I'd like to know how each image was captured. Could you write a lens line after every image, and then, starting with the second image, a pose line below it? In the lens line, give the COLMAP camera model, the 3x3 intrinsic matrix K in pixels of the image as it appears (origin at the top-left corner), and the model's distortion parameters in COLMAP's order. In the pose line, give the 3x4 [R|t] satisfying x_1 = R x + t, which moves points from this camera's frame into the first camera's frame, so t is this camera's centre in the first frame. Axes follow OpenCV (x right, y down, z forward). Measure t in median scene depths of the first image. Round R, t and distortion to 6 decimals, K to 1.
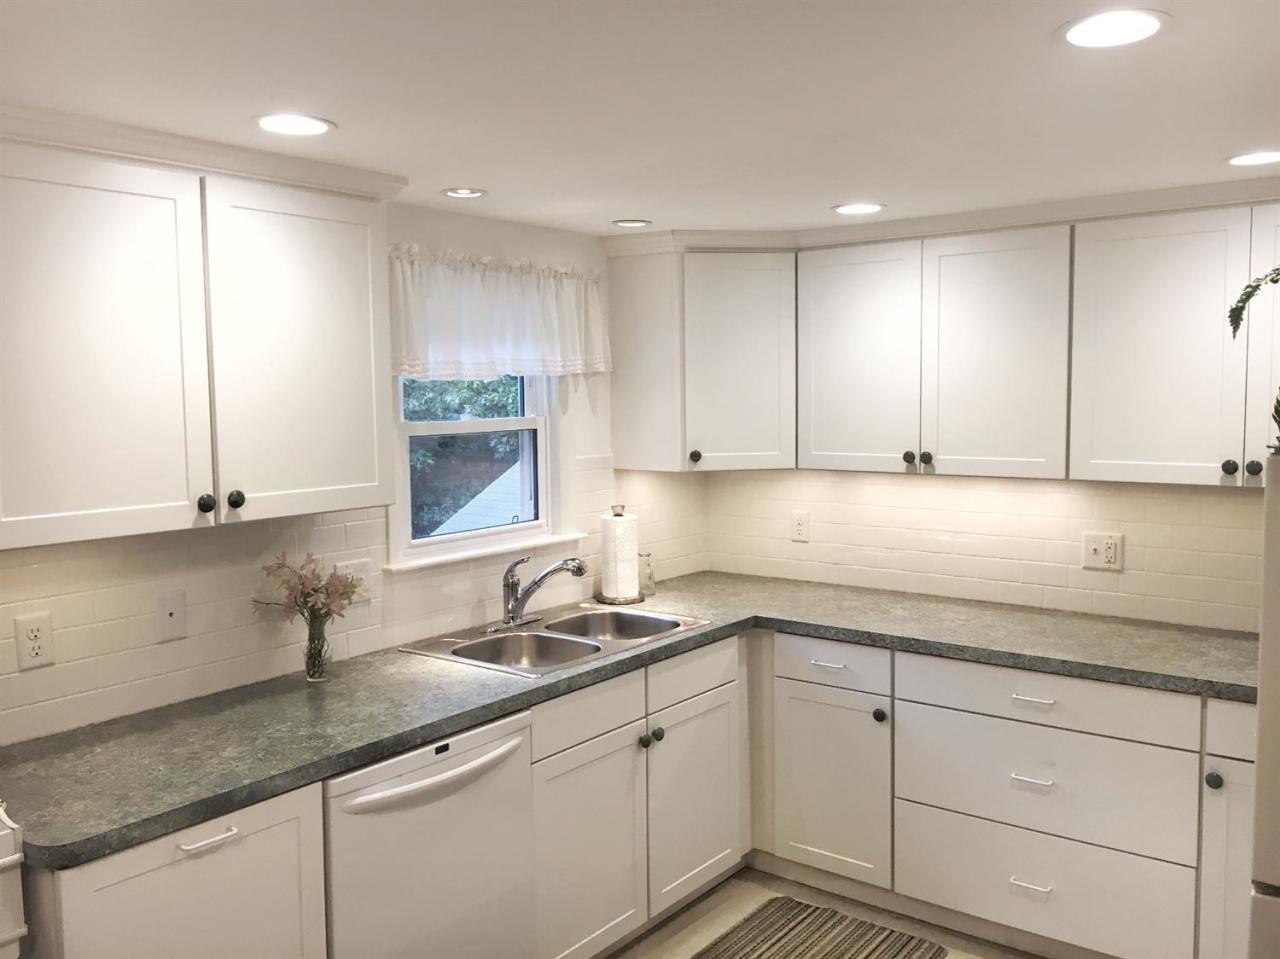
lens RADIAL K [[1089.5, 0, 644.7], [0, 1089.5, 478.4], [0, 0, 1]] dist [0.047950, -0.047356]
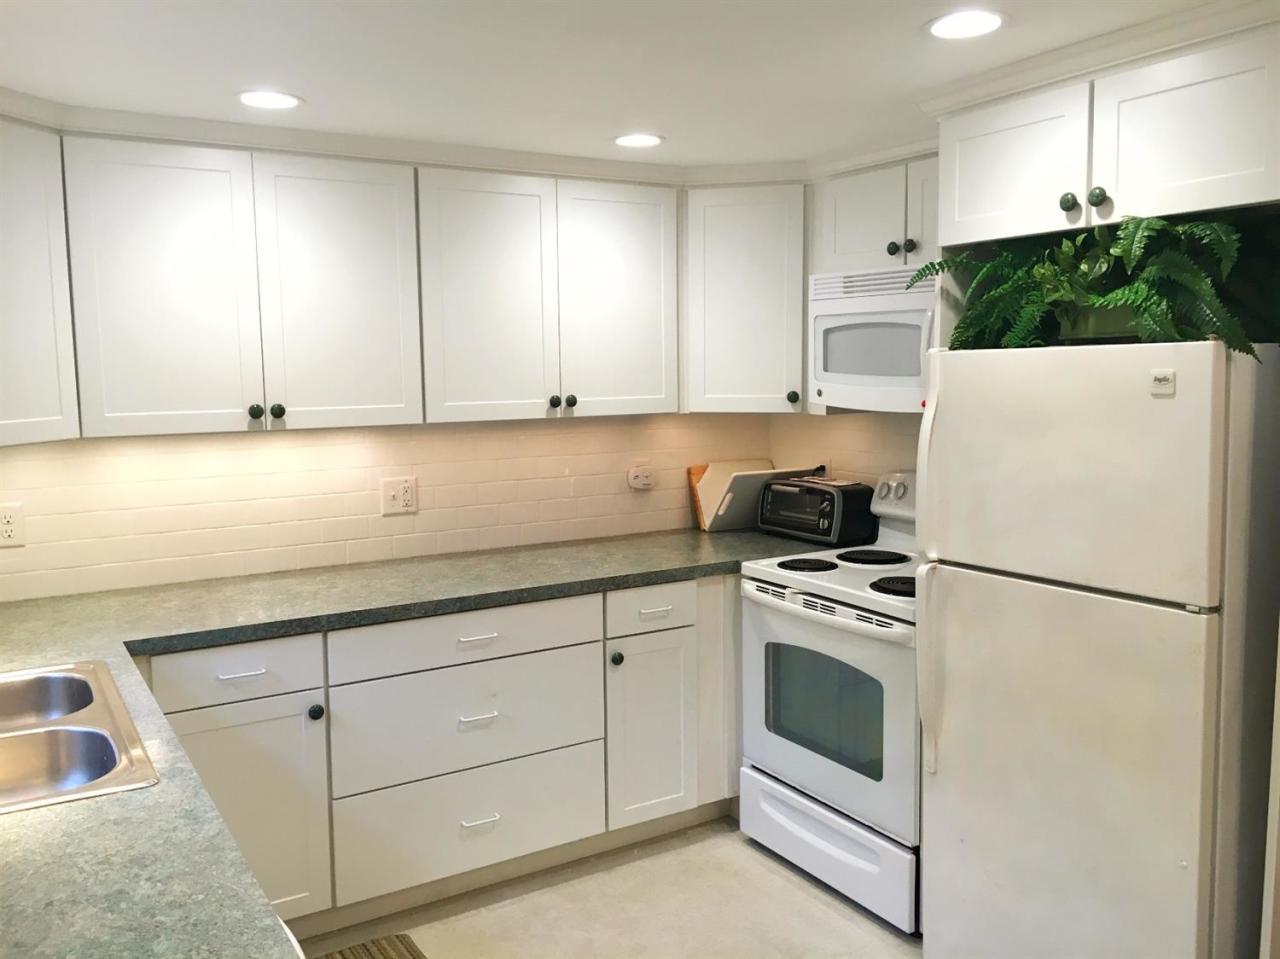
lens RADIAL K [[1089.5, 0, 645.4], [0, 1089.5, 477.5], [0, 0, 1]] dist [0.047950, -0.047356]
pose [[0.354154, -0.096617, 0.930183, -0.453306], [0.083307, 0.993954, 0.071522, -0.004503], [-0.931469, 0.052161, 0.360062, 0.428872]]
